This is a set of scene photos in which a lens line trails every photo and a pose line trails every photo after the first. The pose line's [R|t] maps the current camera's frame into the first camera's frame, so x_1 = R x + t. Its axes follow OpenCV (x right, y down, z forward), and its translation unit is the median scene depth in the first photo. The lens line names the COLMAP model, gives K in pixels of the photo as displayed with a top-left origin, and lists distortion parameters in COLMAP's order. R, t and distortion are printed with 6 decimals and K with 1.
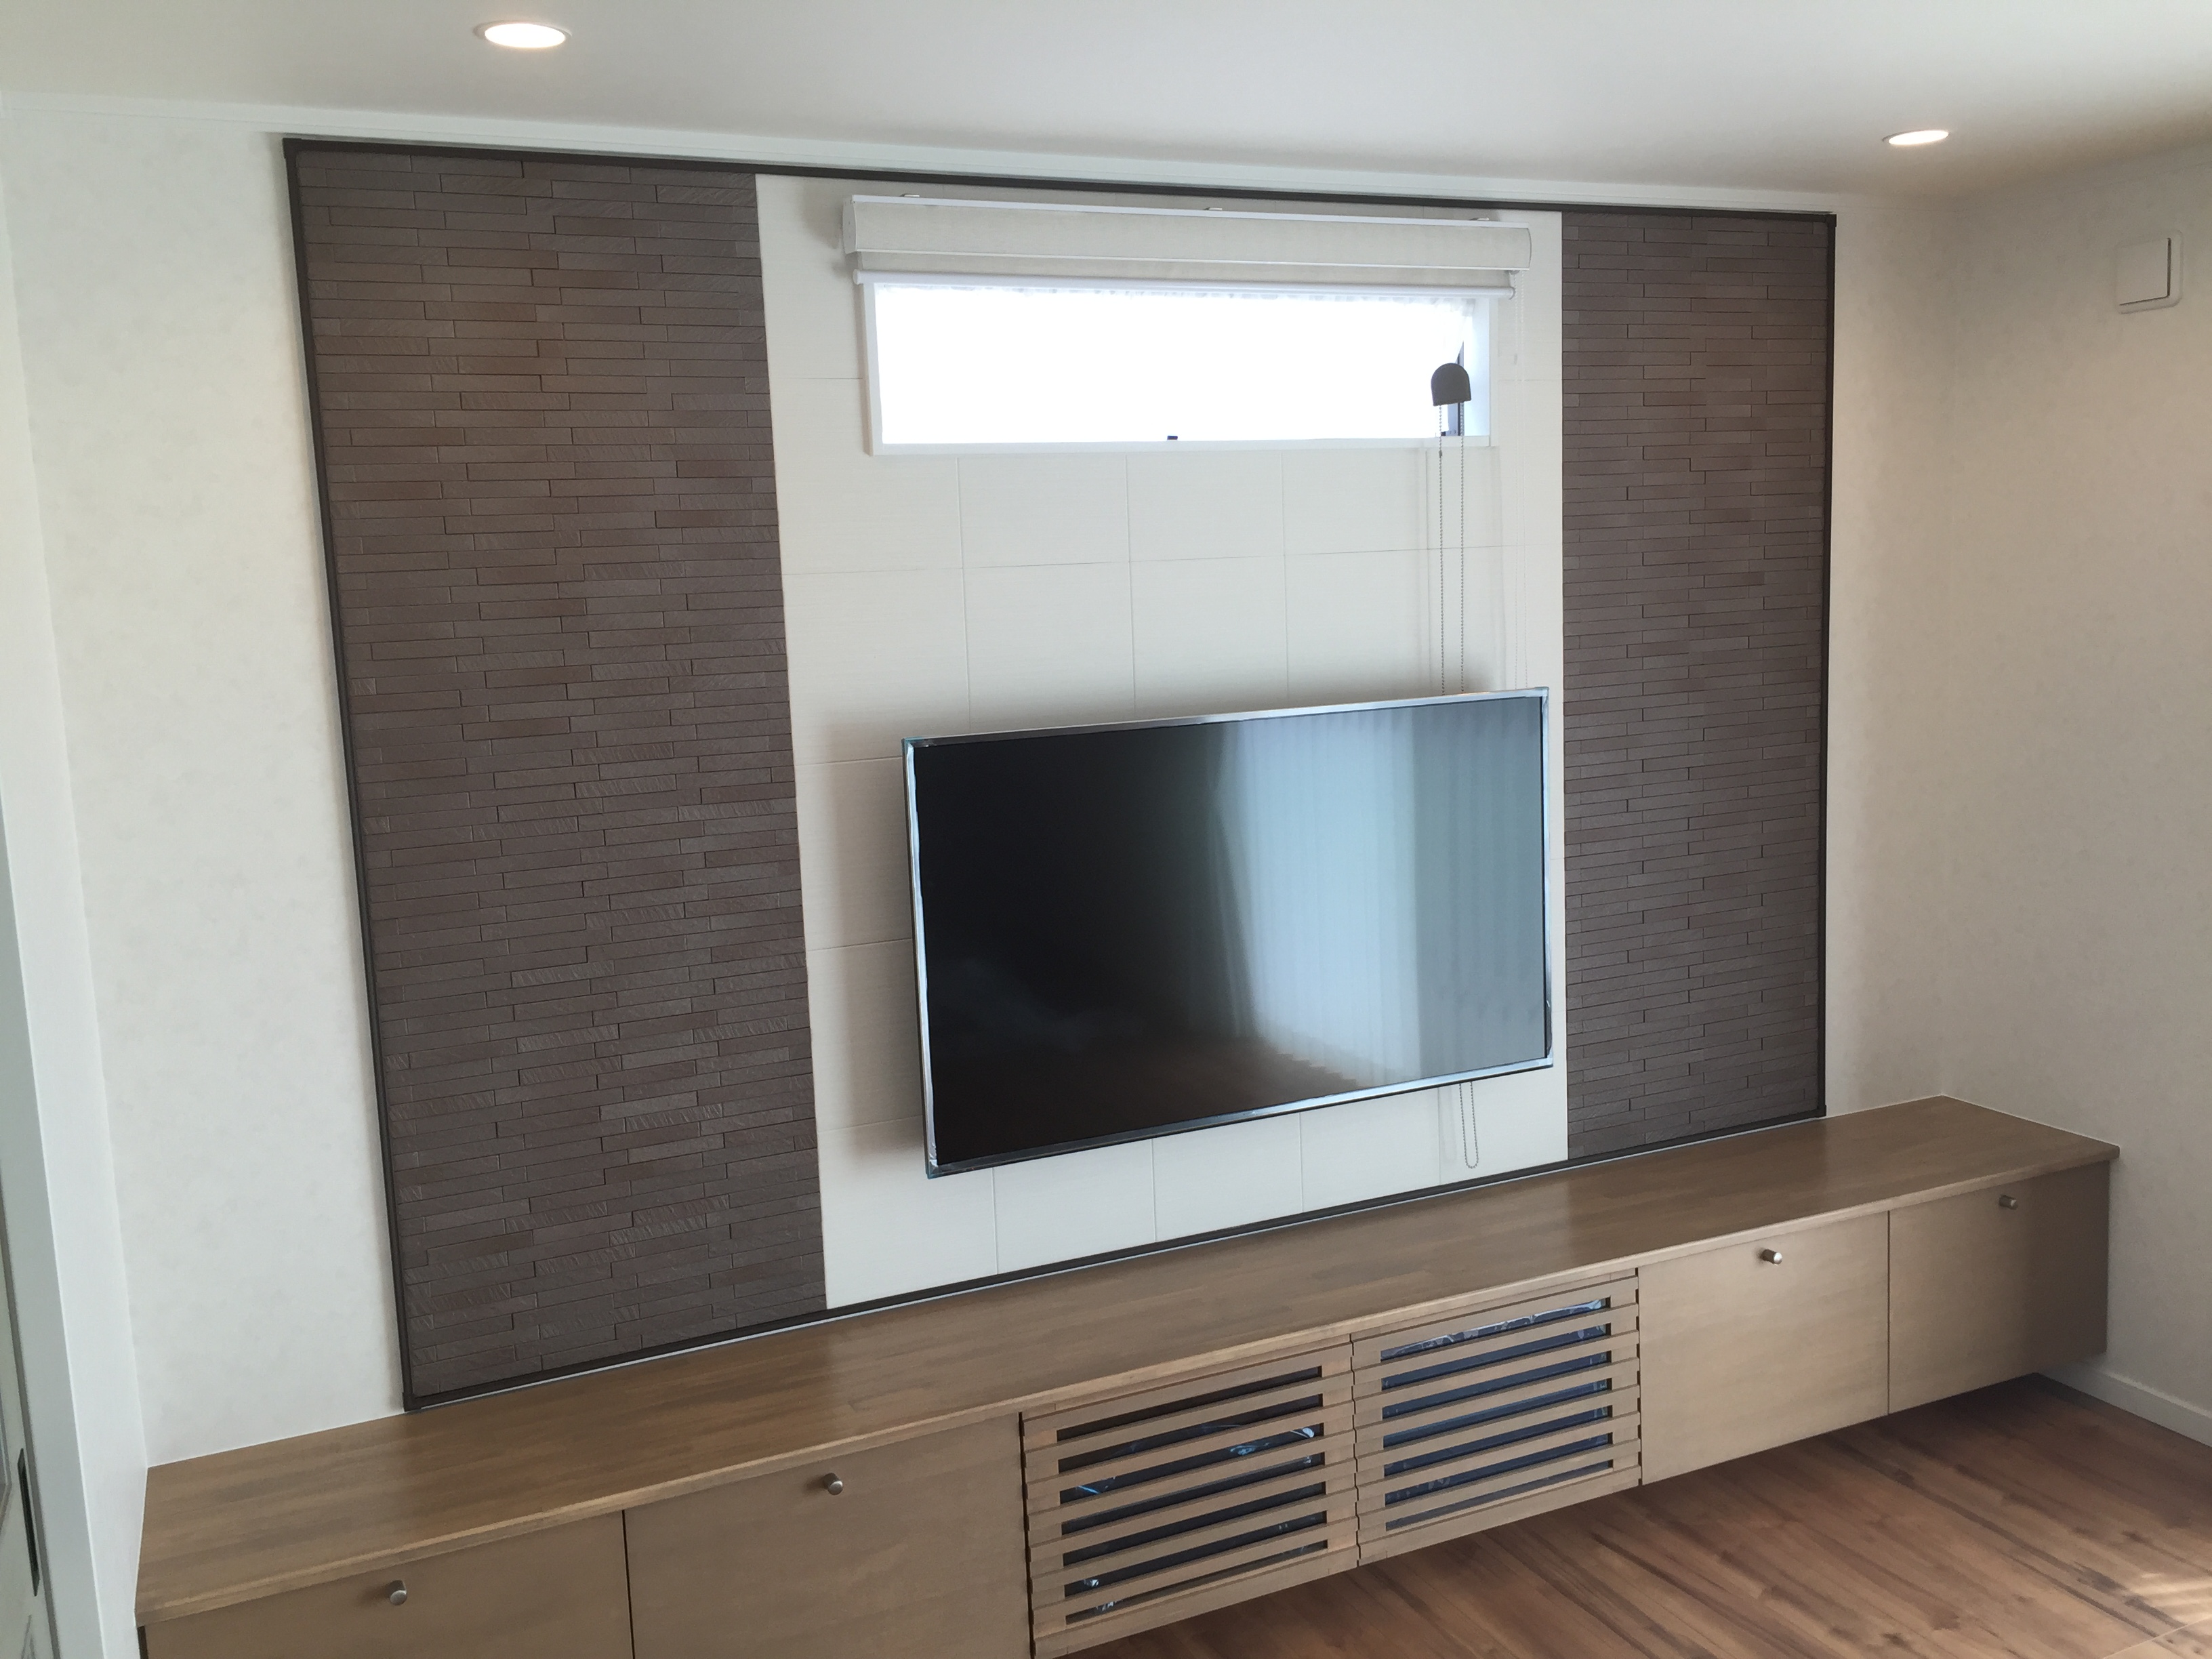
lens RADIAL K [[1884.5, 0, 1103.1], [0, 1884.5, 825.4], [0, 0, 1]] dist [0.067310, -0.074380]
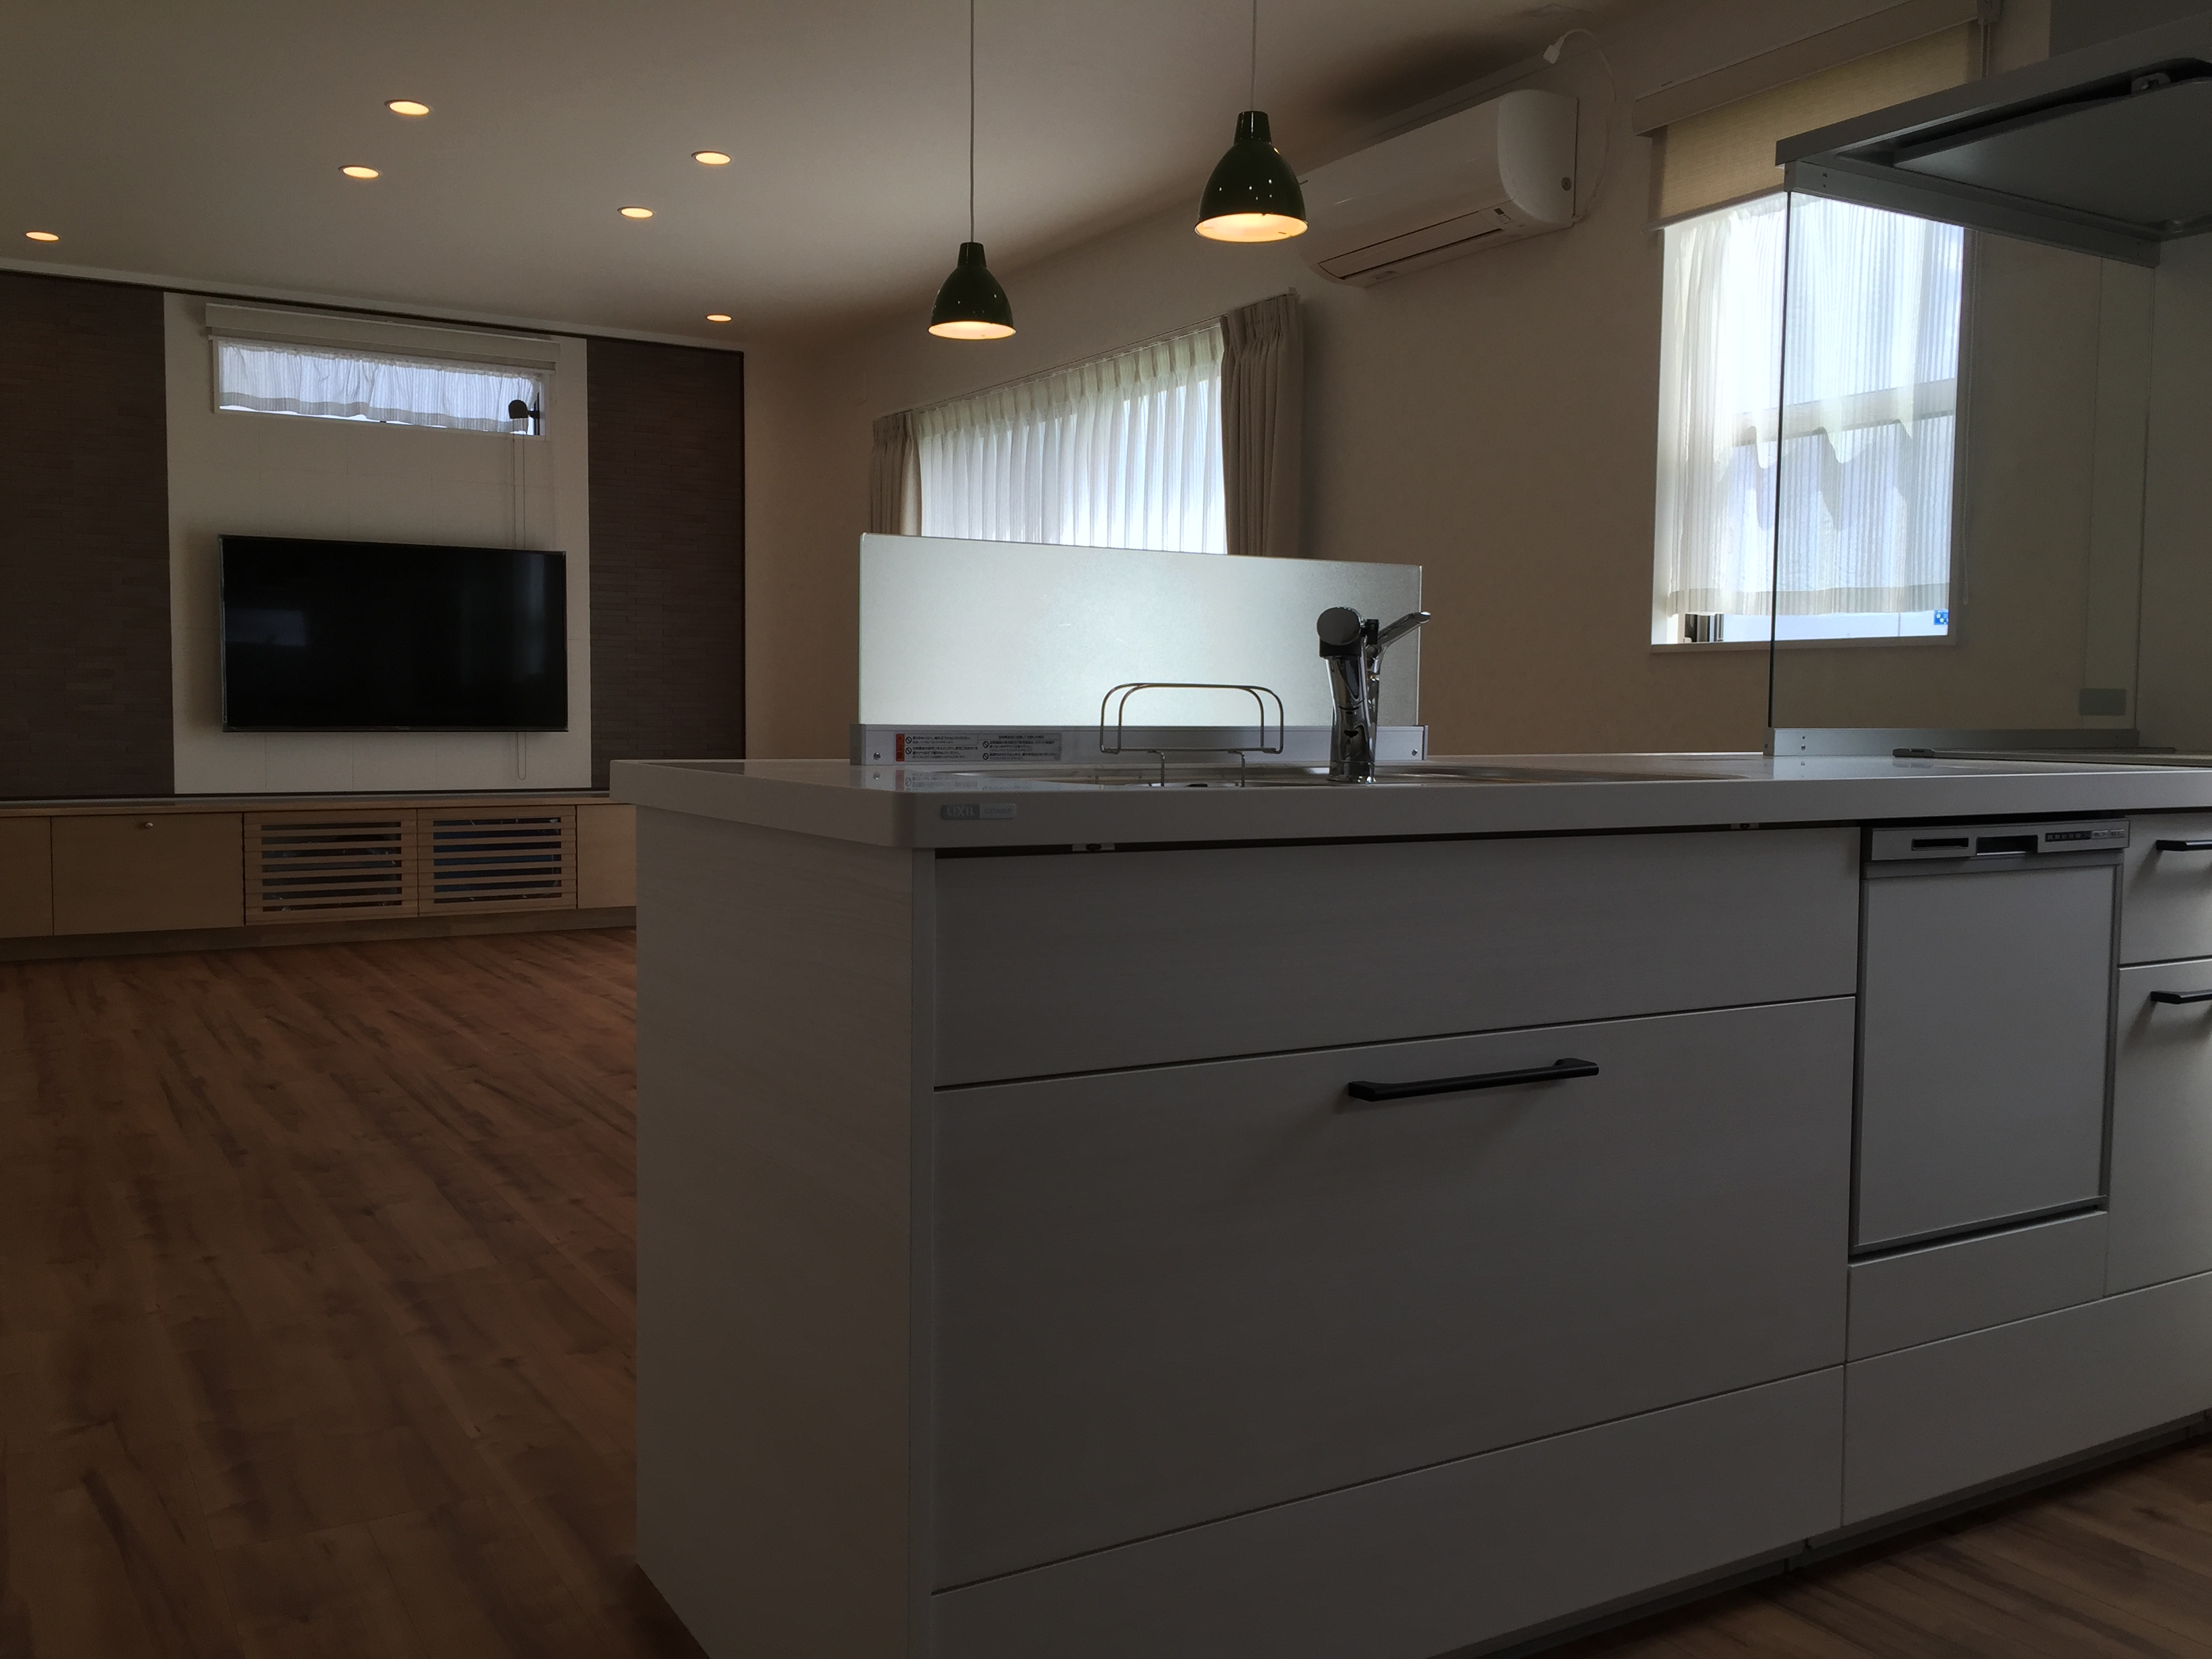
lens RADIAL K [[1884.5, 0, 1112.7], [0, 1884.5, 815.9], [0, 0, 1]] dist [0.067310, -0.074380]
pose [[0.992237, 0.040815, 0.117474, 0.686657], [-0.031362, 0.996203, -0.081221, 0.431994], [-0.120343, 0.076906, 0.989749, -1.346897]]
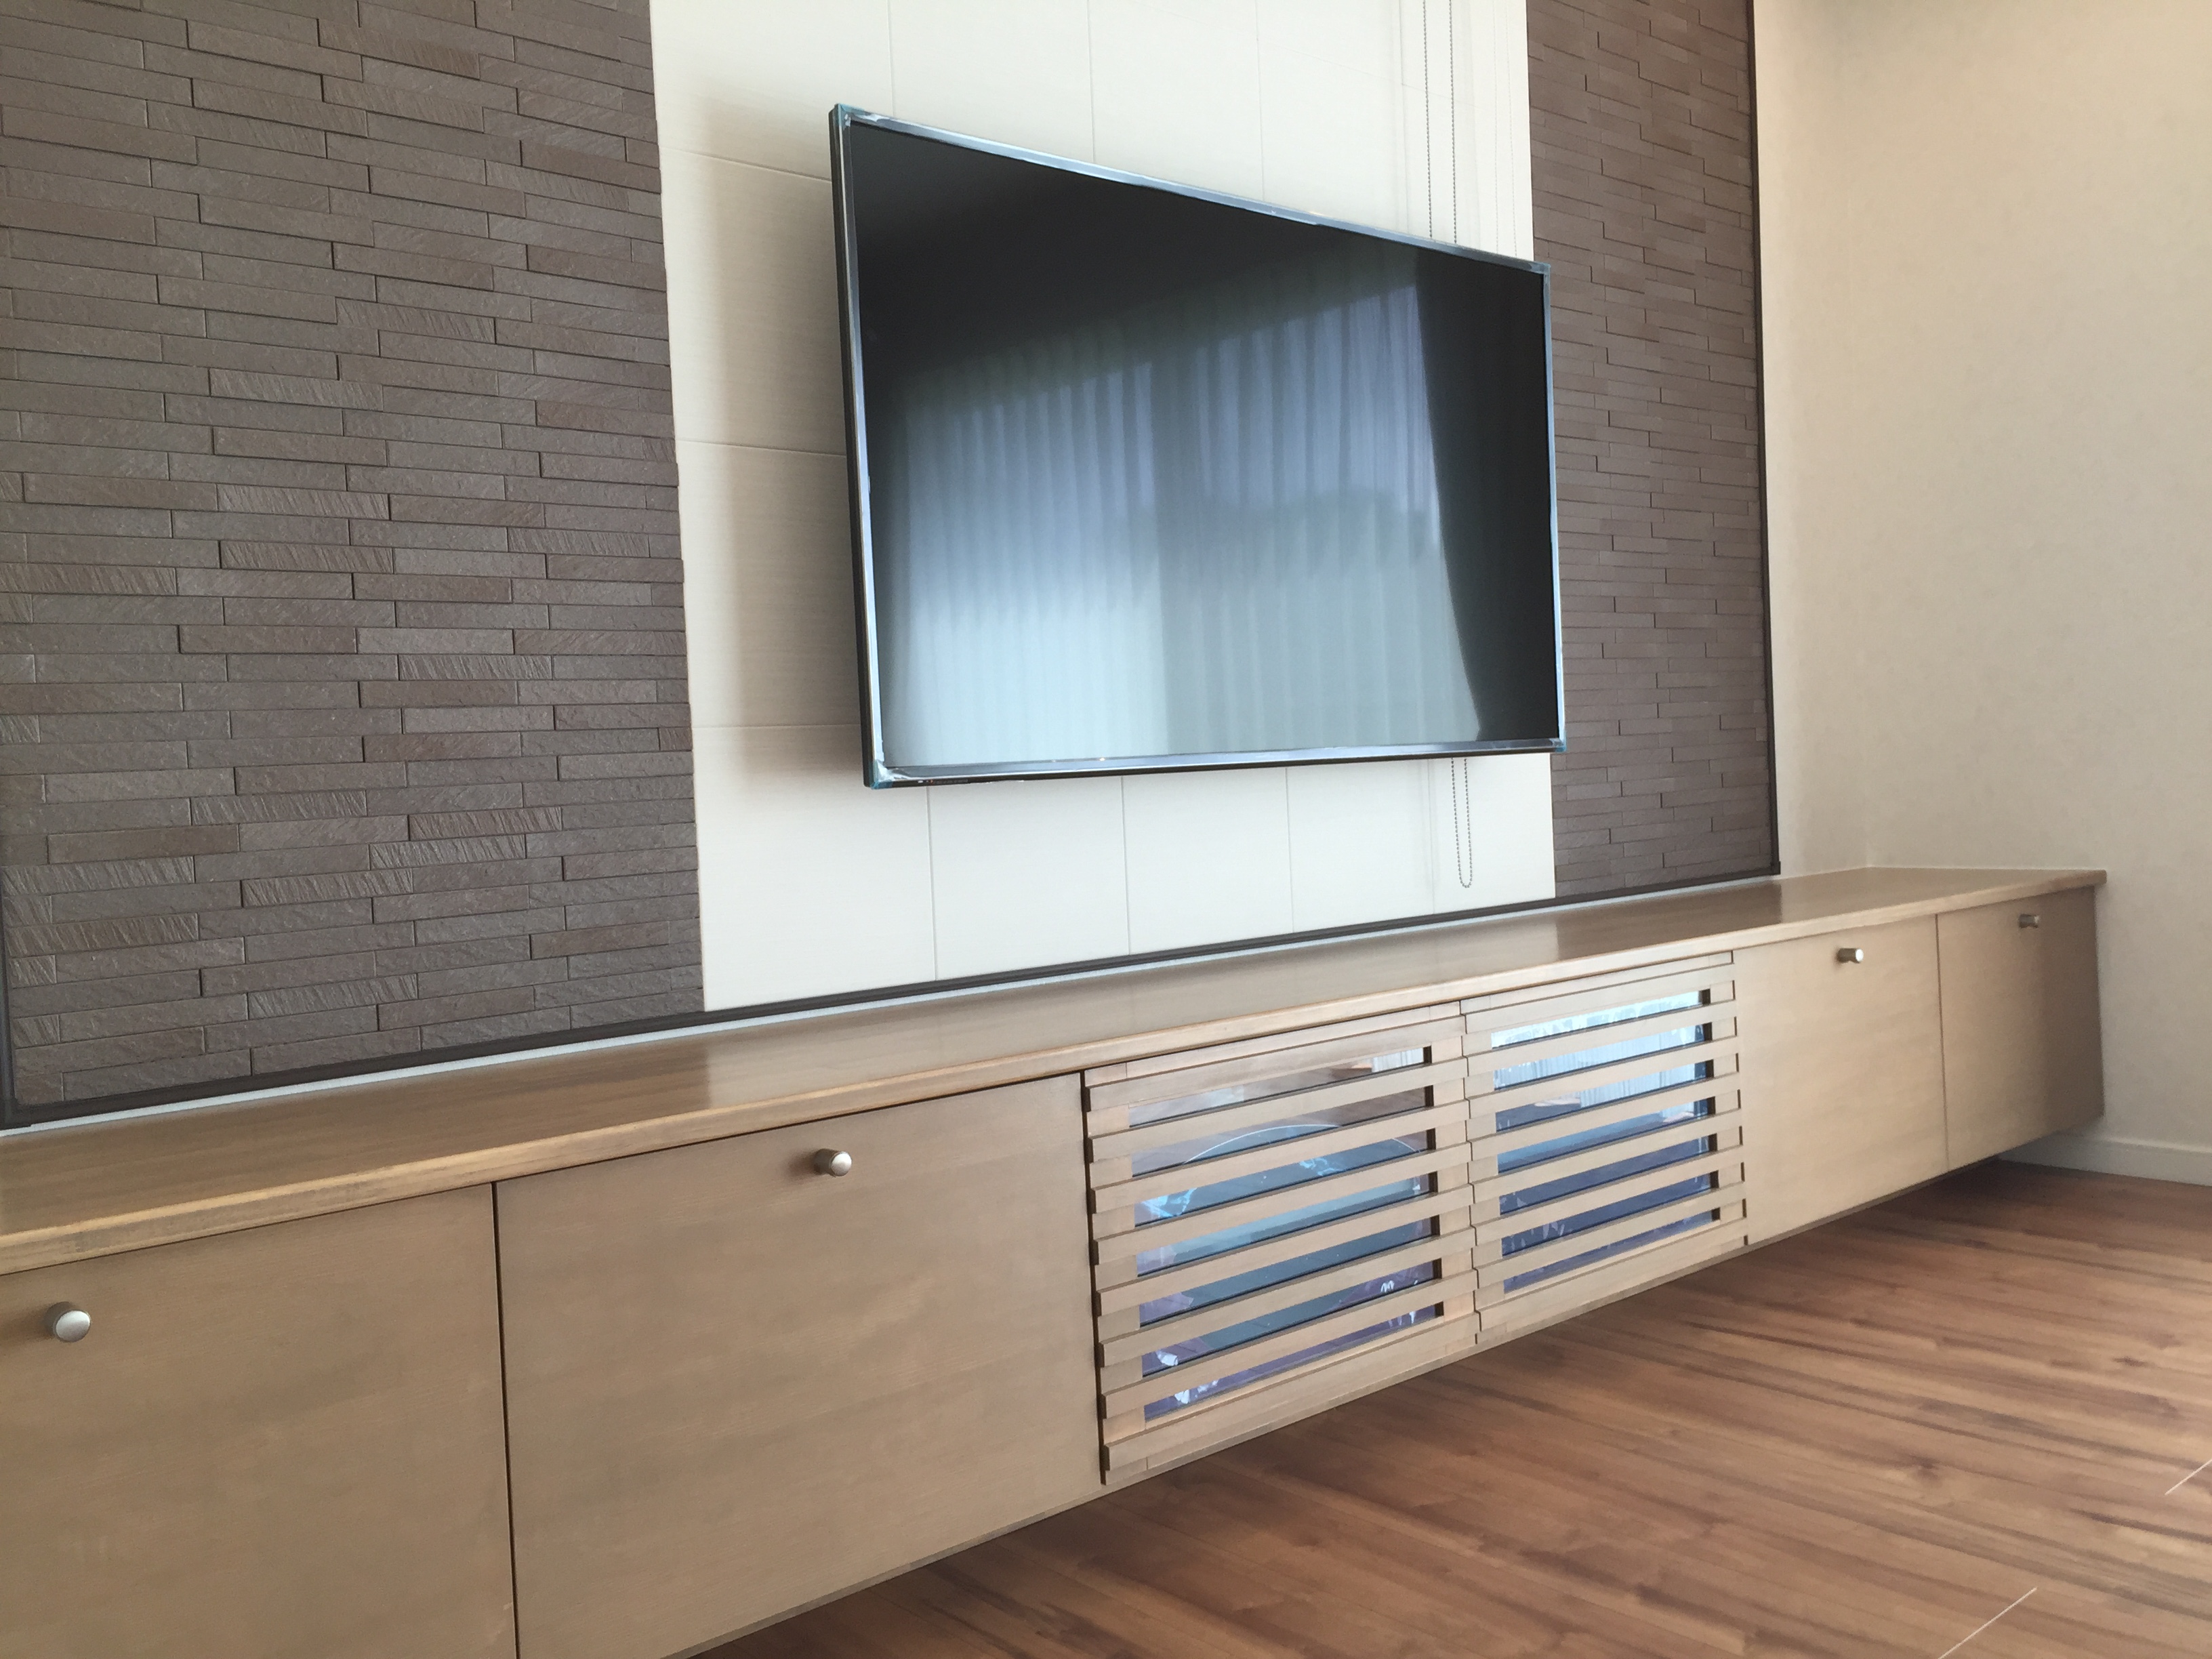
lens RADIAL K [[1884.5, 0, 1099.4], [0, 1884.5, 828.7], [0, 0, 1]] dist [0.067310, -0.074380]
pose [[0.958563, -0.012309, 0.284614, -0.201275], [0.045375, 0.992909, -0.109879, 0.273266], [-0.281243, 0.118241, 0.952324, 0.348360]]
